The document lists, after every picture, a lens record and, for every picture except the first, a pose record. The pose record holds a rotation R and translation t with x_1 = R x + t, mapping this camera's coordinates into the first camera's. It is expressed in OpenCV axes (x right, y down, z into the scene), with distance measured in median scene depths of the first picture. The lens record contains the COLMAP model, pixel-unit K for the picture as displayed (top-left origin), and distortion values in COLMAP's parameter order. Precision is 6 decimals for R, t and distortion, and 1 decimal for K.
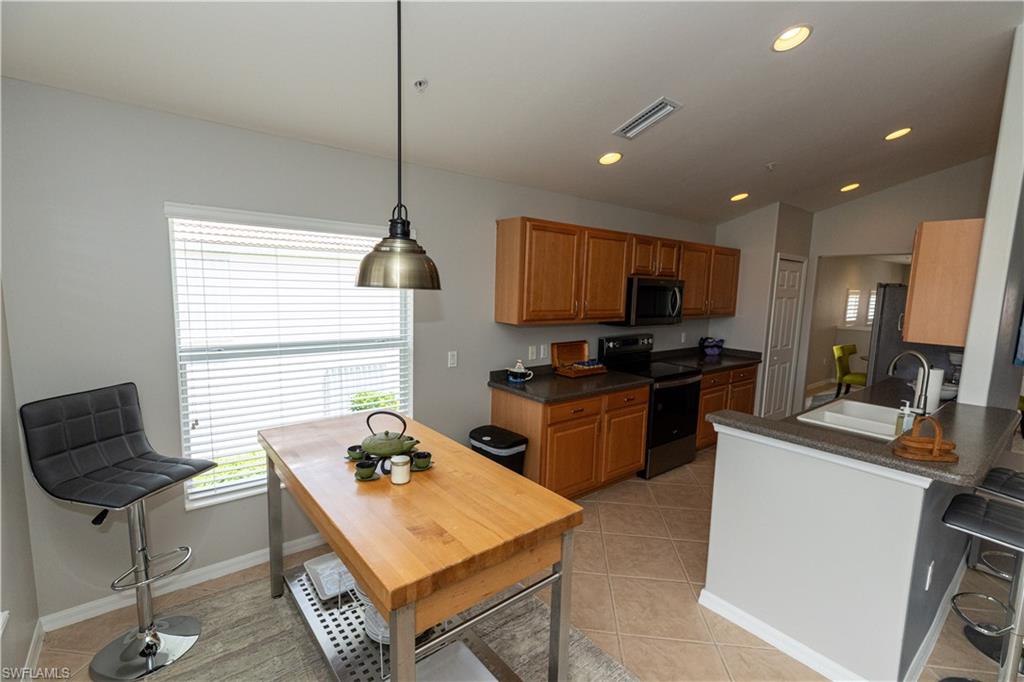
lens RADIAL K [[456.7, 0, 513.5], [0, 456.7, 340.8], [0, 0, 1]] dist [0.004968, -0.000100]
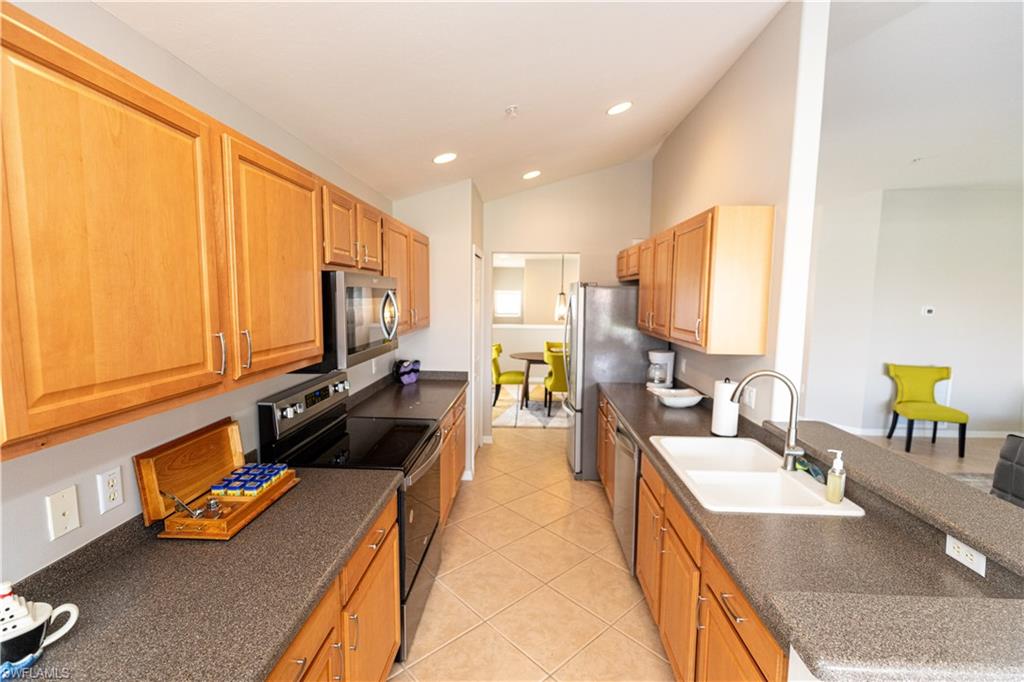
lens RADIAL K [[456.7, 0, 513.5], [0, 456.7, 340.8], [0, 0, 1]] dist [0.004968, -0.000100]
pose [[0.656657, -0.098093, 0.747783, 0.020699], [0.098862, 0.994146, 0.043596, -0.067148], [-0.747682, 0.045300, 0.662511, 0.538589]]
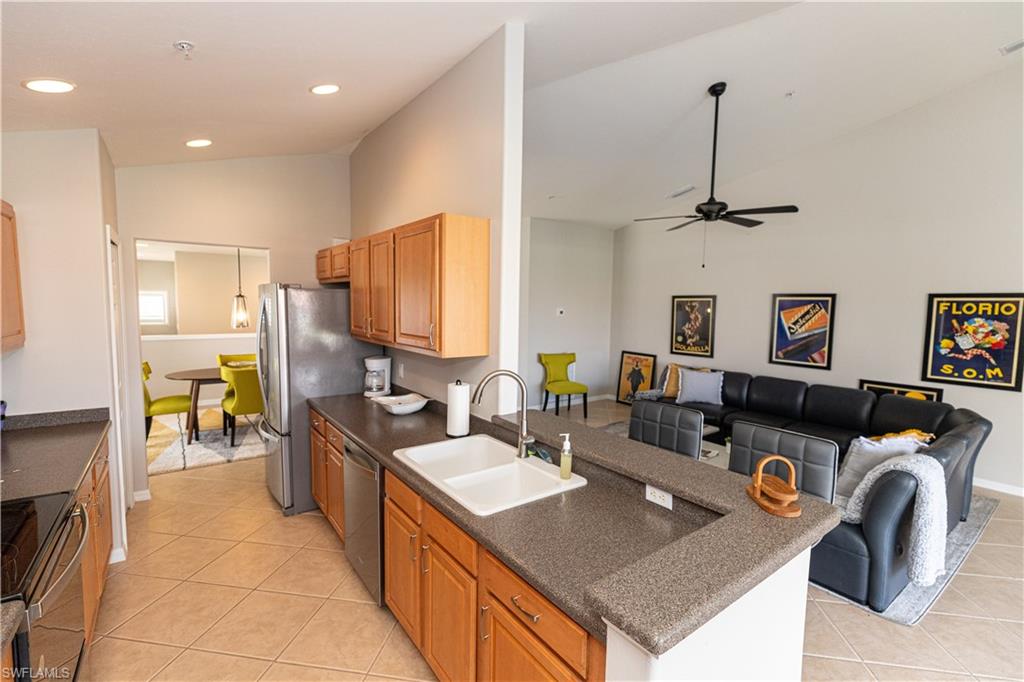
lens RADIAL K [[456.7, 0, 513.5], [0, 456.7, 340.8], [0, 0, 1]] dist [0.004968, -0.000100]
pose [[0.039343, -0.113699, 0.992736, 0.039401], [0.103861, 0.988589, 0.109108, -0.078207], [-0.993813, 0.098814, 0.050703, 0.619128]]
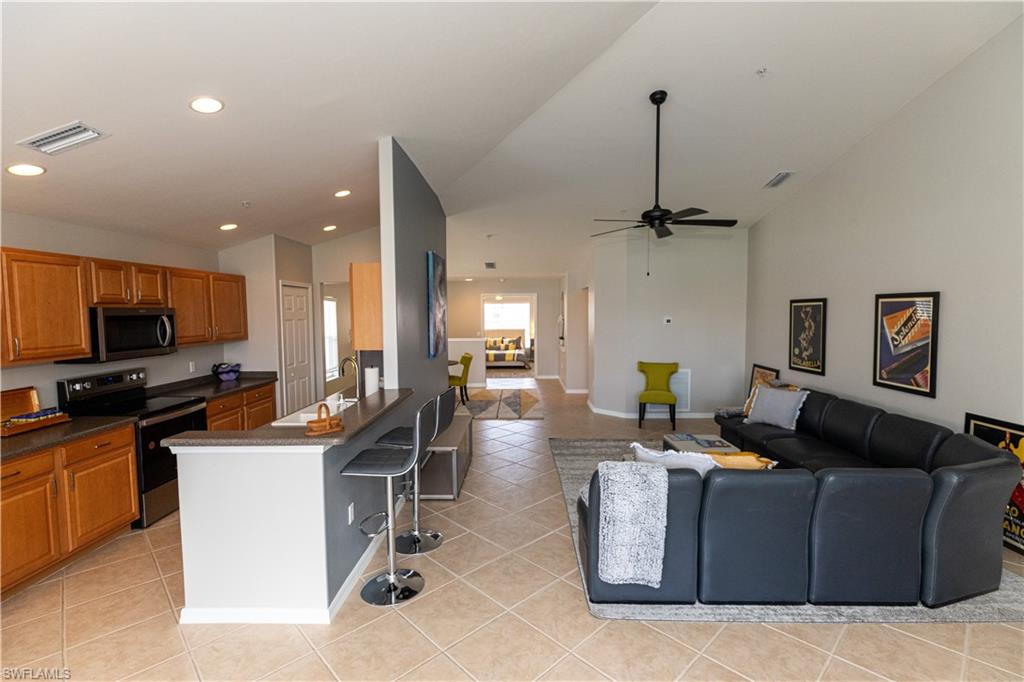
lens RADIAL K [[467.3, 0, 512.0], [0, 467.3, 341.0], [0, 0, 1]] dist [0.002836, 0.000269]
pose [[0.642263, -0.084659, 0.761795, 0.081545], [0.118992, 0.992845, 0.010014, 0.012102], [-0.757192, 0.084216, 0.647741, -0.180355]]
